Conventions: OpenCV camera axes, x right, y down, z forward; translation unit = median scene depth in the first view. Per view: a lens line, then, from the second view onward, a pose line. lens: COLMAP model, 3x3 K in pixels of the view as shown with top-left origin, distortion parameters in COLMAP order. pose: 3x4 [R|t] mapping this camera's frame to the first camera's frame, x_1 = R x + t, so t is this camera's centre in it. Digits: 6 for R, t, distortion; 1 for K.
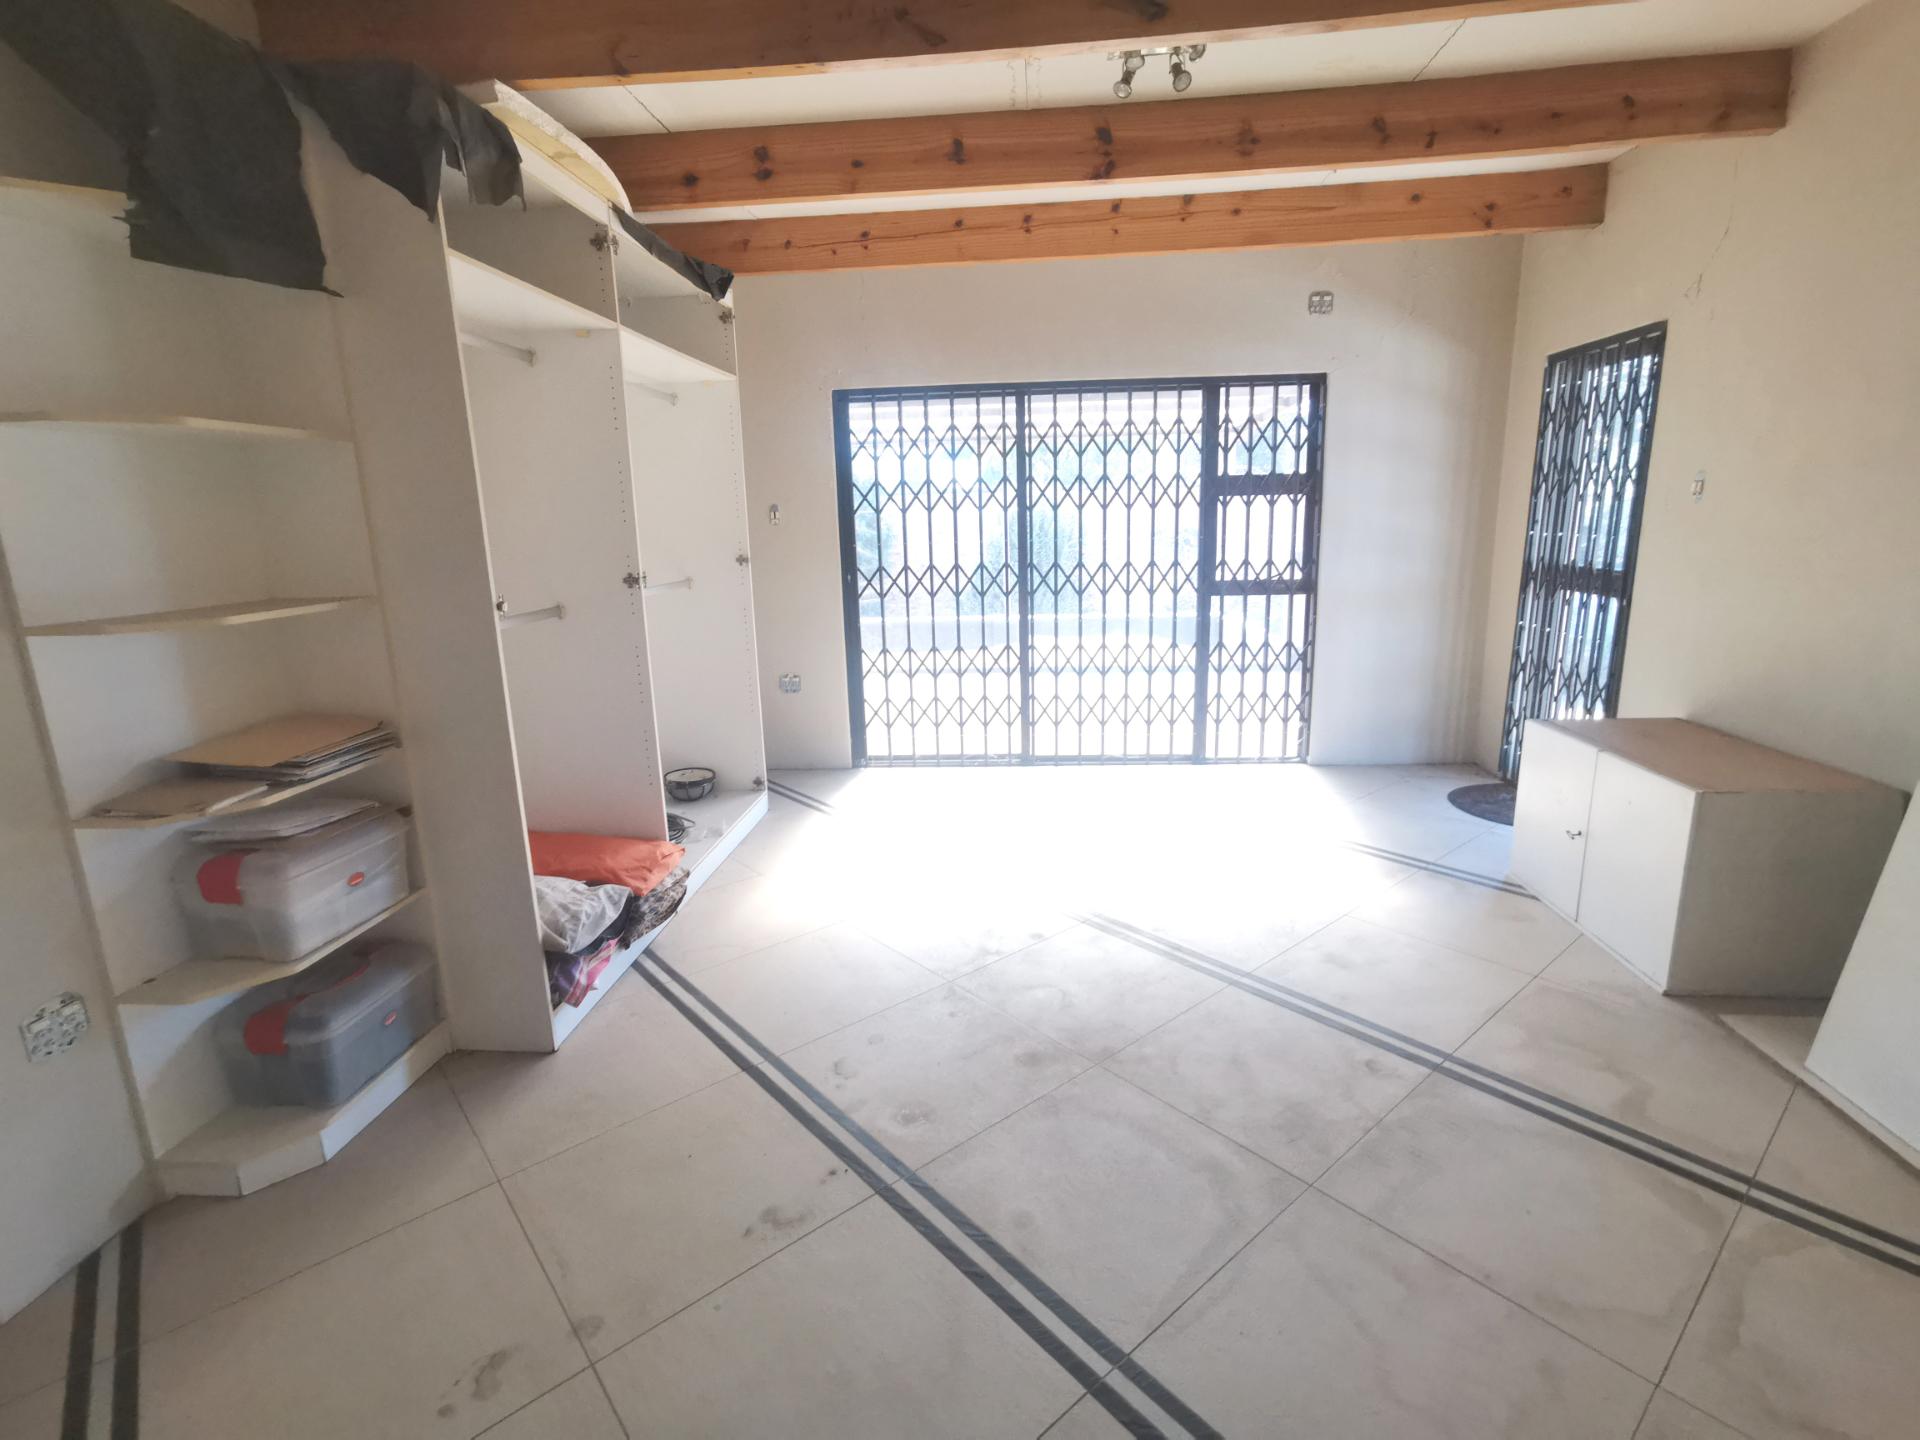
lens RADIAL K [[933.1, 0, 964.0], [0, 933.1, 724.1], [0, 0, 1]] dist [-0.020101, 0.021610]
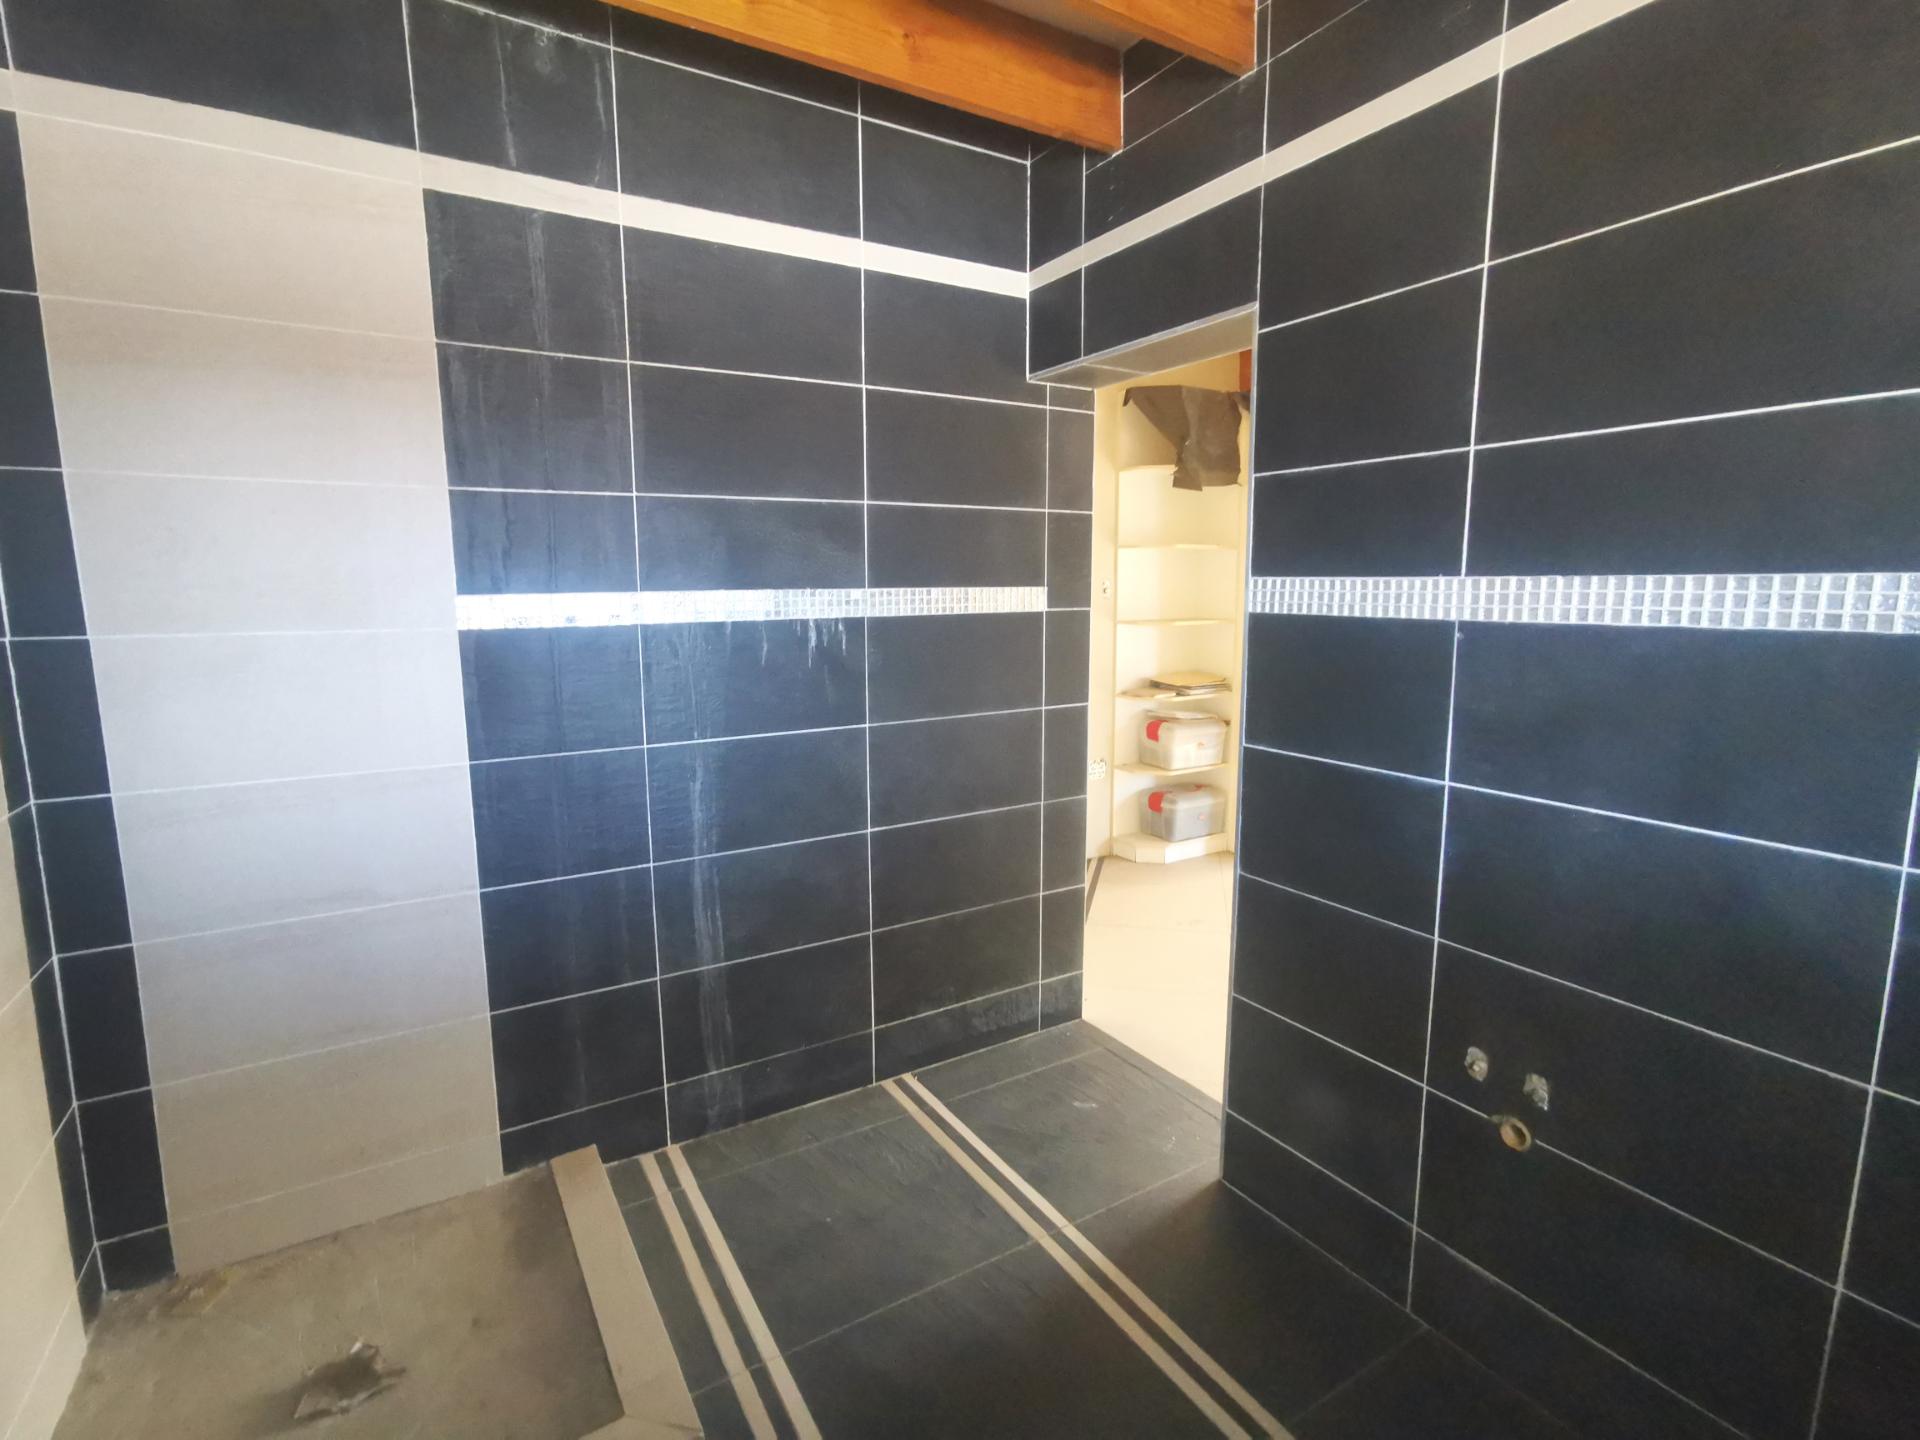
lens RADIAL K [[933.1, 0, 964.2], [0, 933.1, 724.3], [0, 0, 1]] dist [-0.020101, 0.021610]
pose [[0.599424, 0.141772, -0.787776, 0.793096], [-0.184838, 0.982106, 0.036100, 0.153328], [0.778798, 0.123972, 0.614903, -0.854206]]
